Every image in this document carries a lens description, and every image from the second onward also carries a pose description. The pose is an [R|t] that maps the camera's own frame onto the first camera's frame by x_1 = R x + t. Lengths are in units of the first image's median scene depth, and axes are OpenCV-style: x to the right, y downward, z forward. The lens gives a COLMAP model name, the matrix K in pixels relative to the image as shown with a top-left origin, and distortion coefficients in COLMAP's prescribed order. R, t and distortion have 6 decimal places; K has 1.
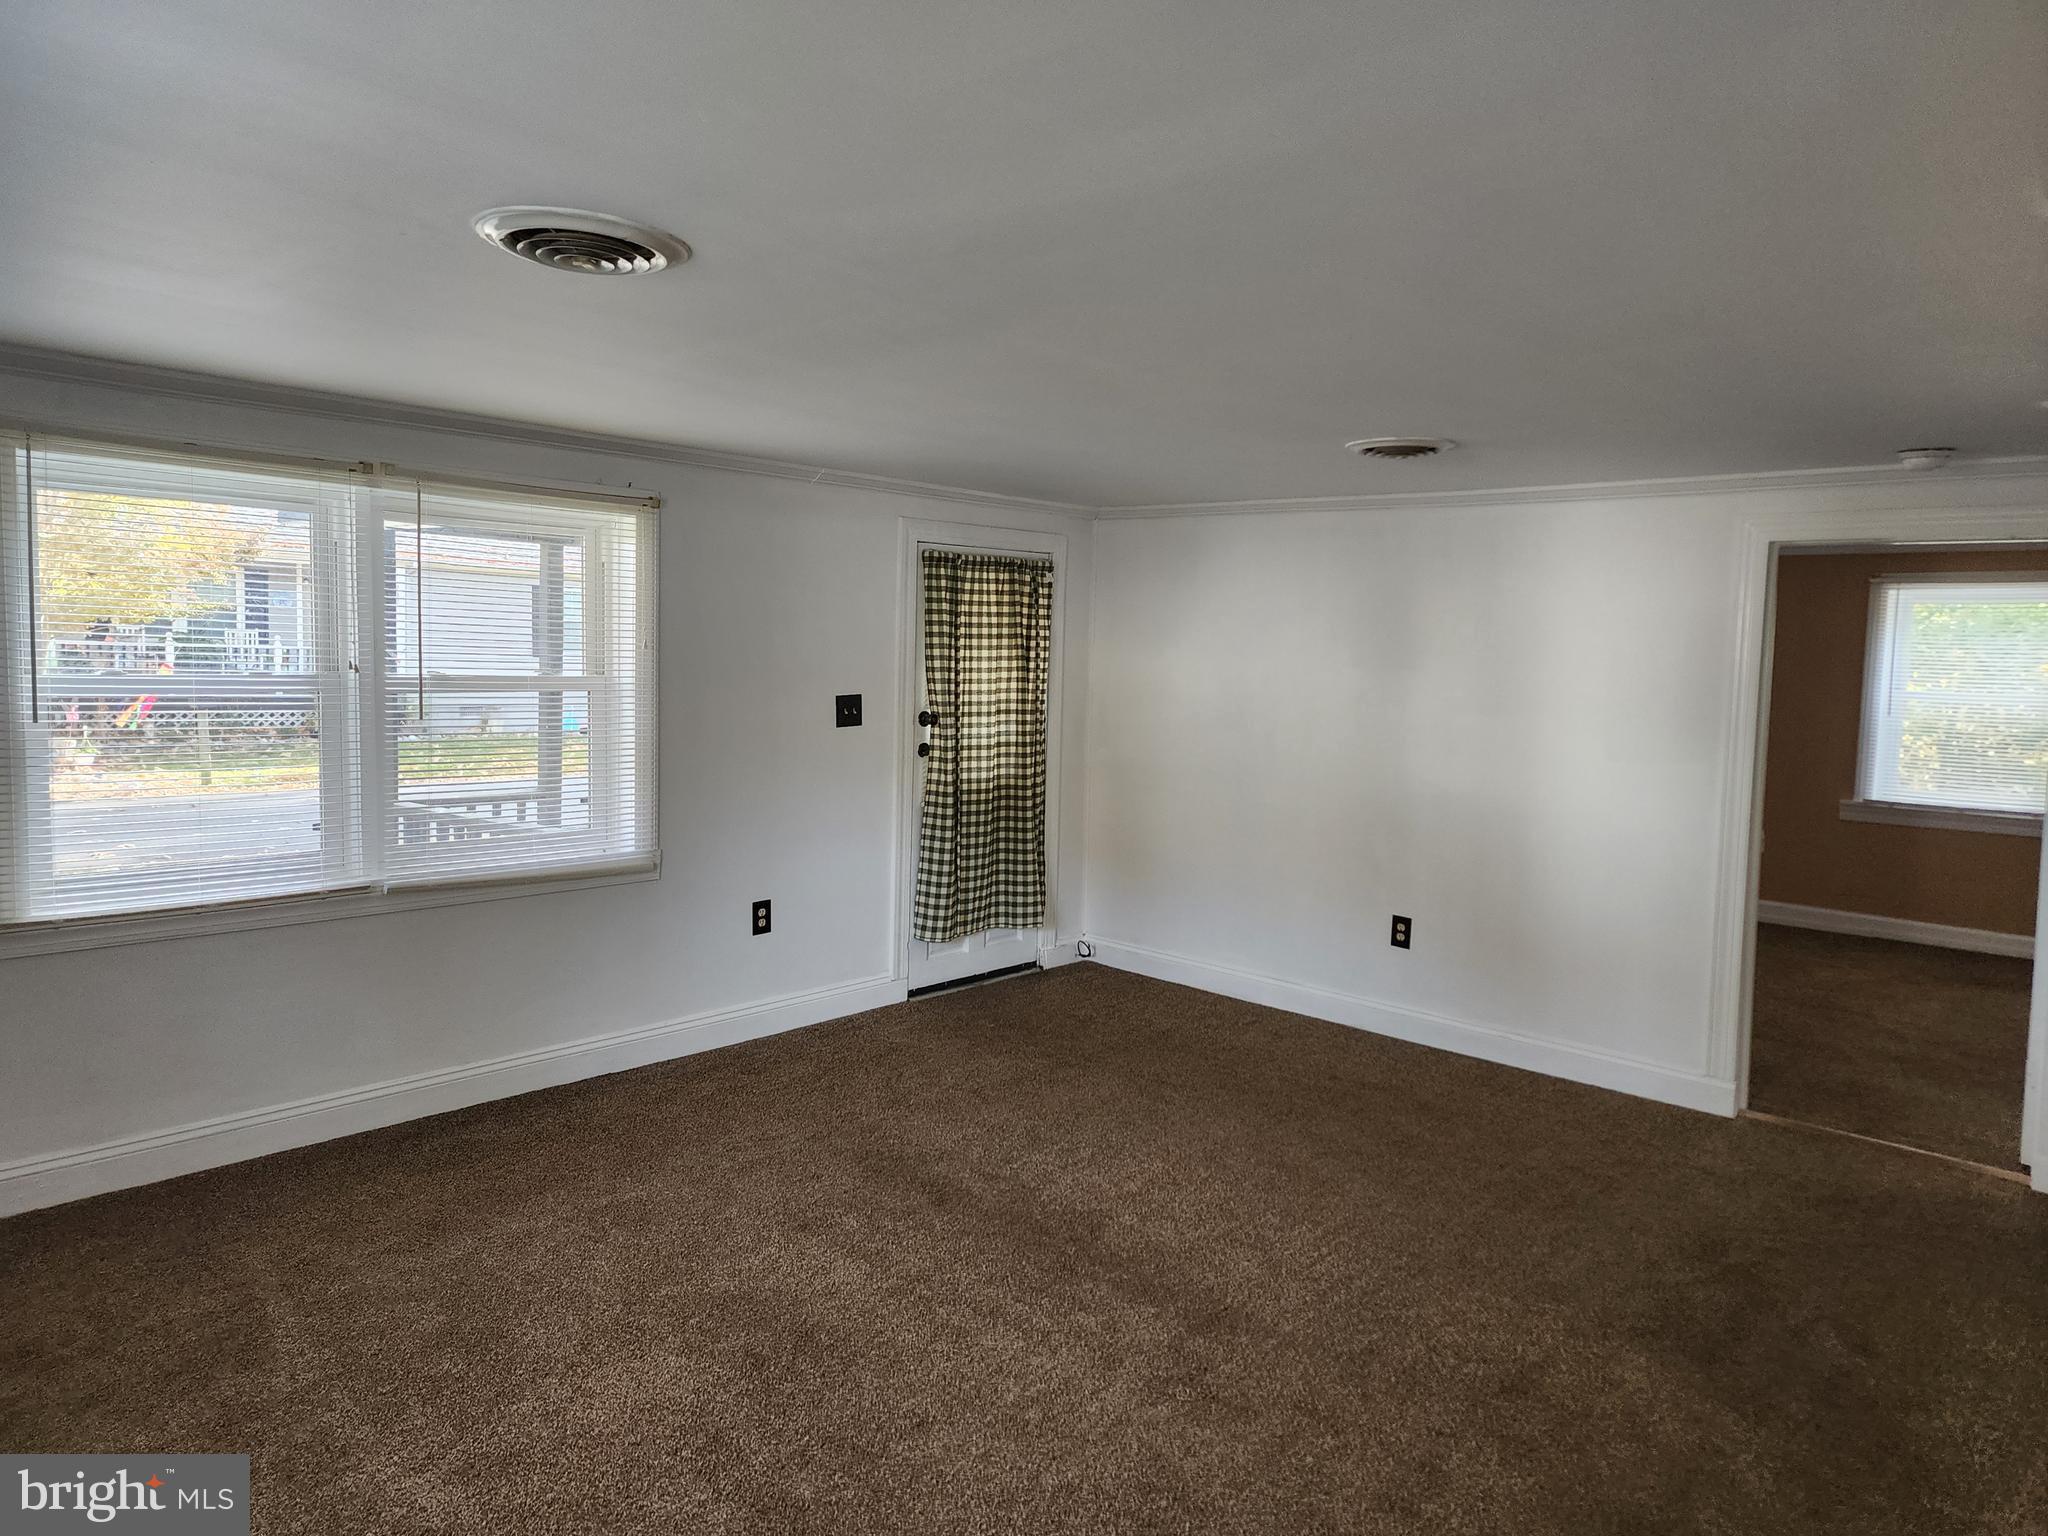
lens RADIAL K [[1350.7, 0, 1024.0], [0, 1350.7, 768.0], [0, 0, 1]] dist [0.028203, -0.002899]
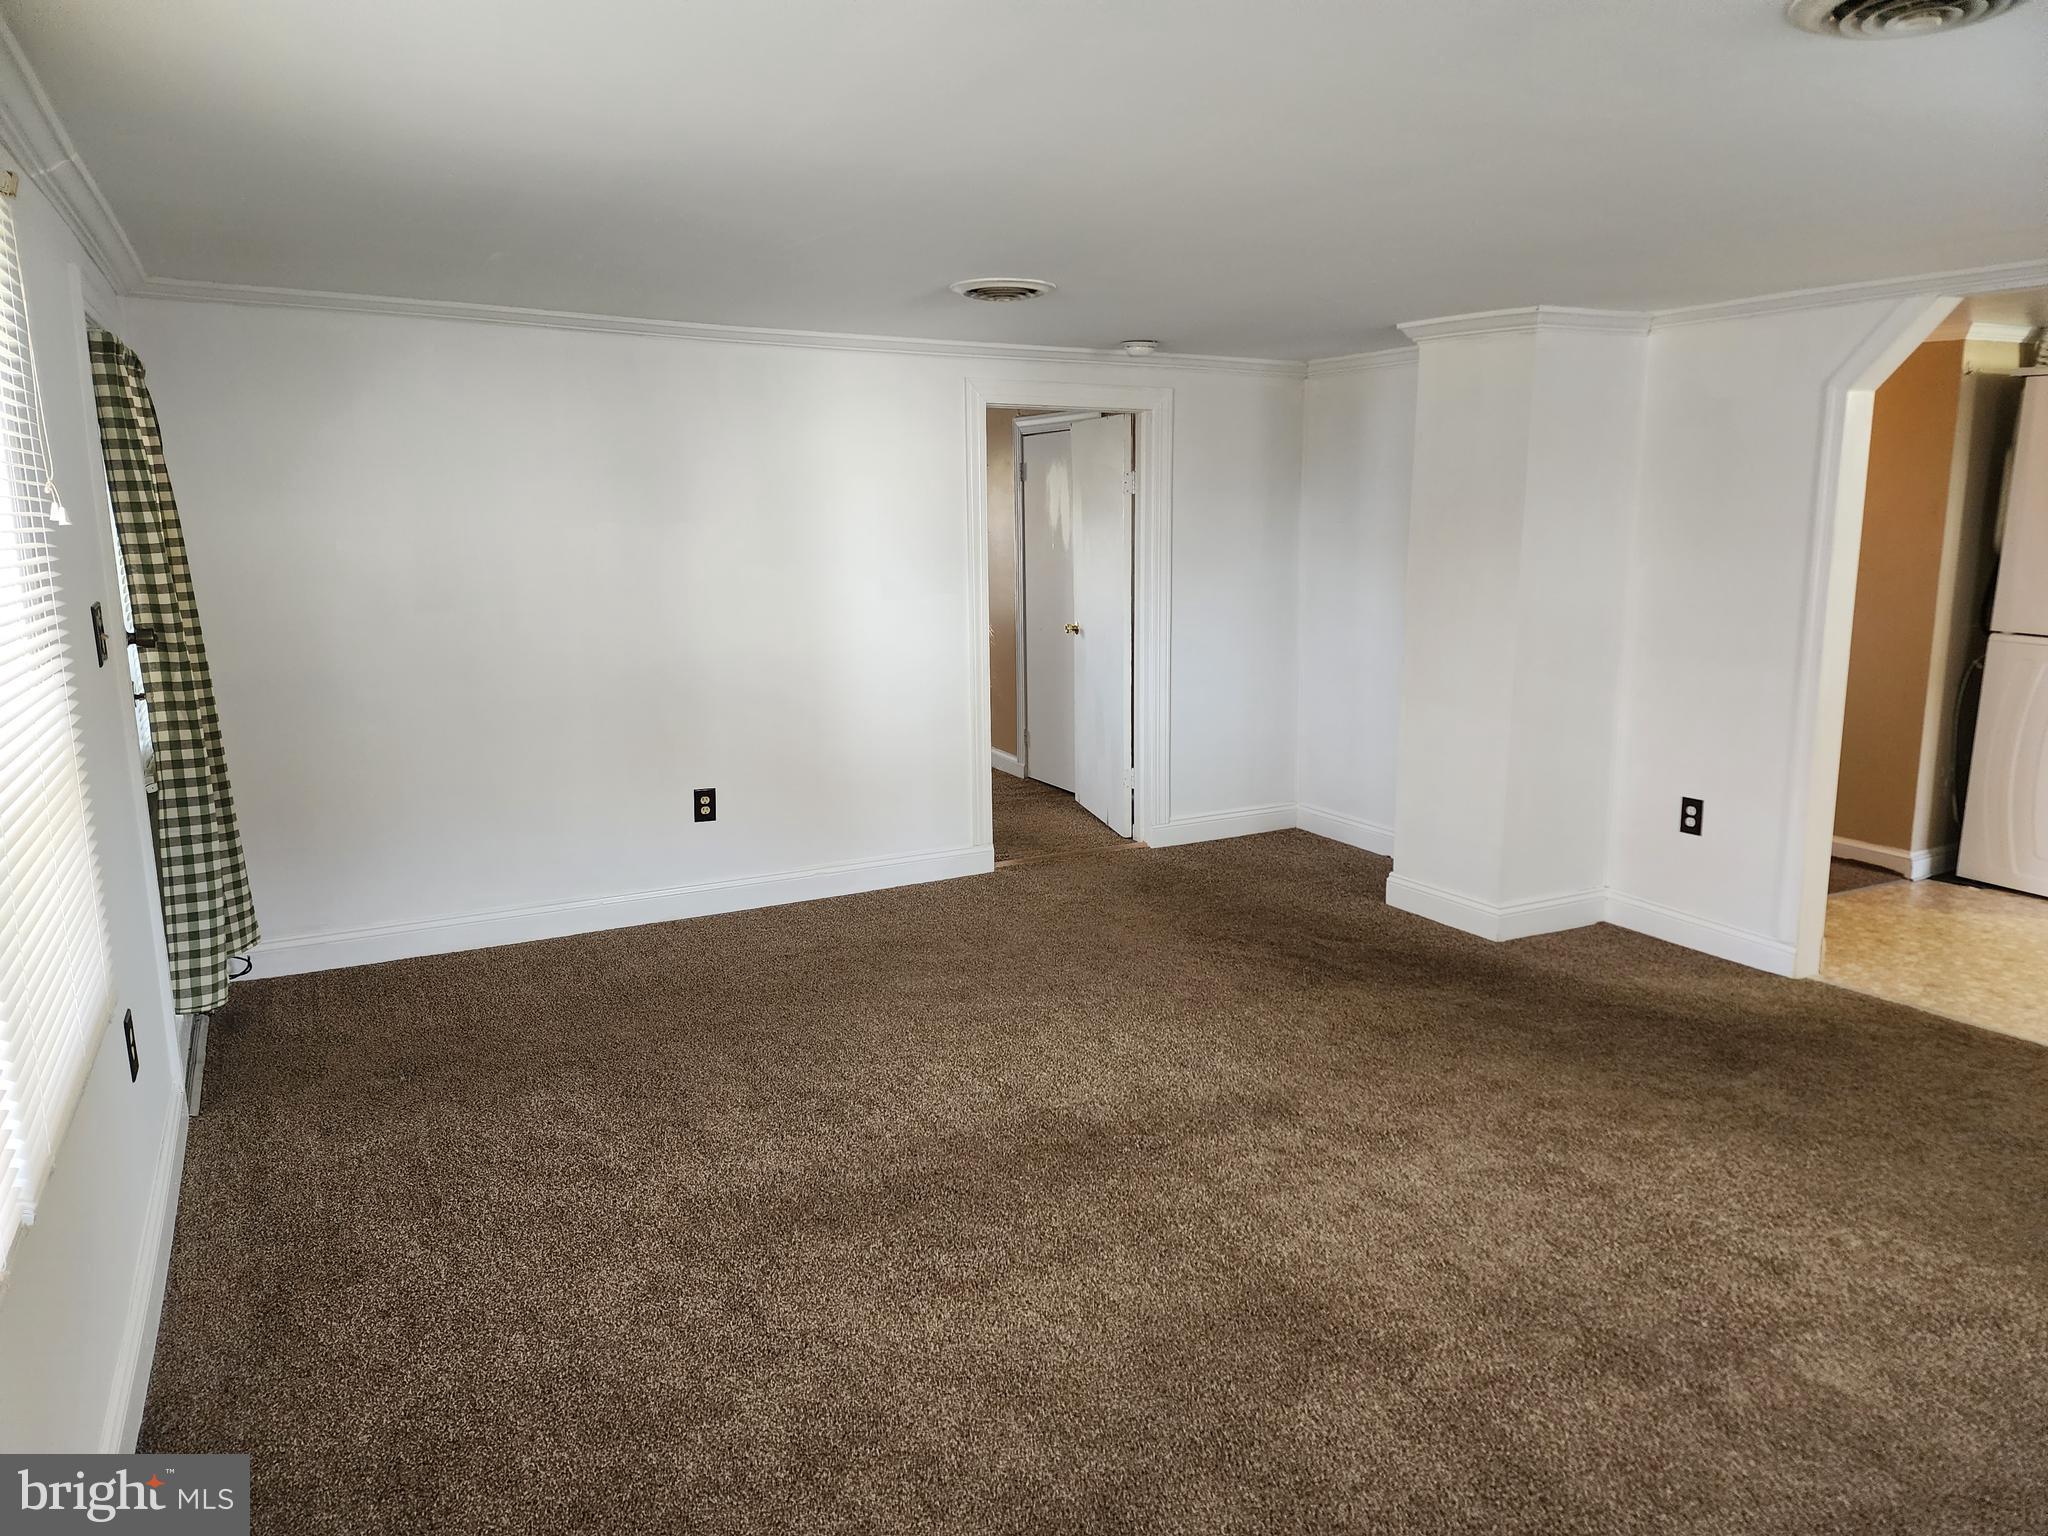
lens RADIAL K [[1393.0, 0, 1024.0], [0, 1393.0, 768.0], [0, 0, 1]] dist [0.078101, -0.001025]
pose [[0.303970, -0.203632, 0.930664, -0.620782], [0.101452, 0.978253, 0.180909, -0.063995], [-0.947264, 0.039427, 0.318019, 0.535826]]
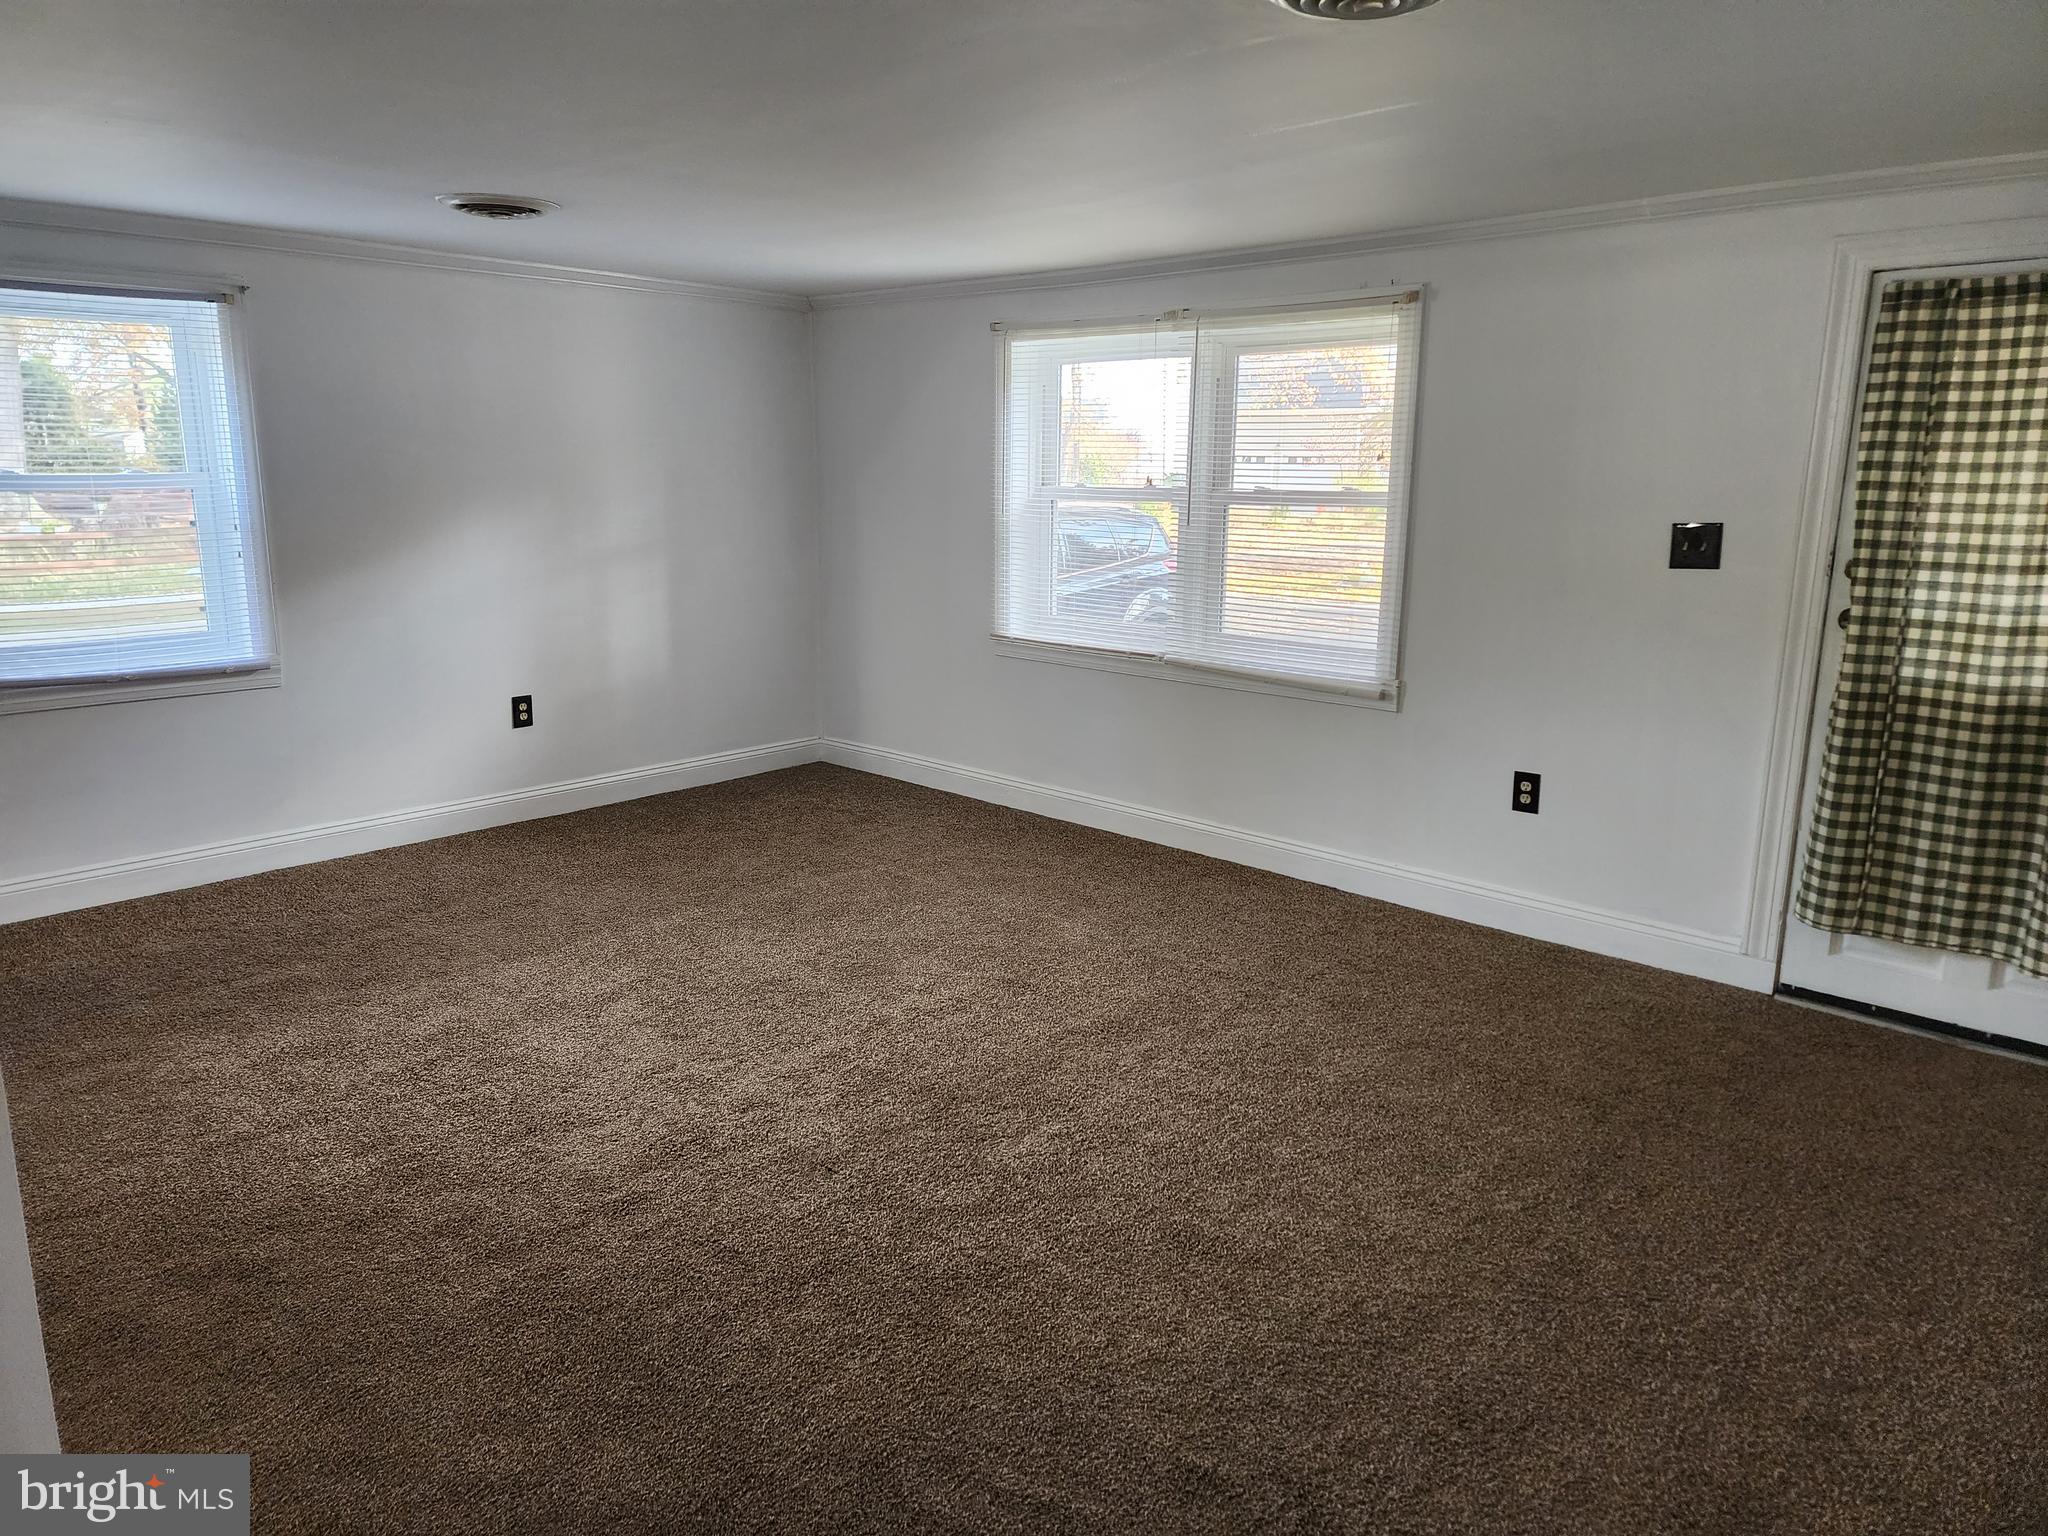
lens RADIAL K [[1350.7, 0, 1024.0], [0, 1350.7, 768.0], [0, 0, 1]] dist [0.028203, -0.002899]
pose [[-0.024281, 0.198396, -0.979821, 0.655347], [-0.094284, 0.975287, 0.199814, -0.042560], [0.995249, 0.097233, -0.004975, 0.738011]]
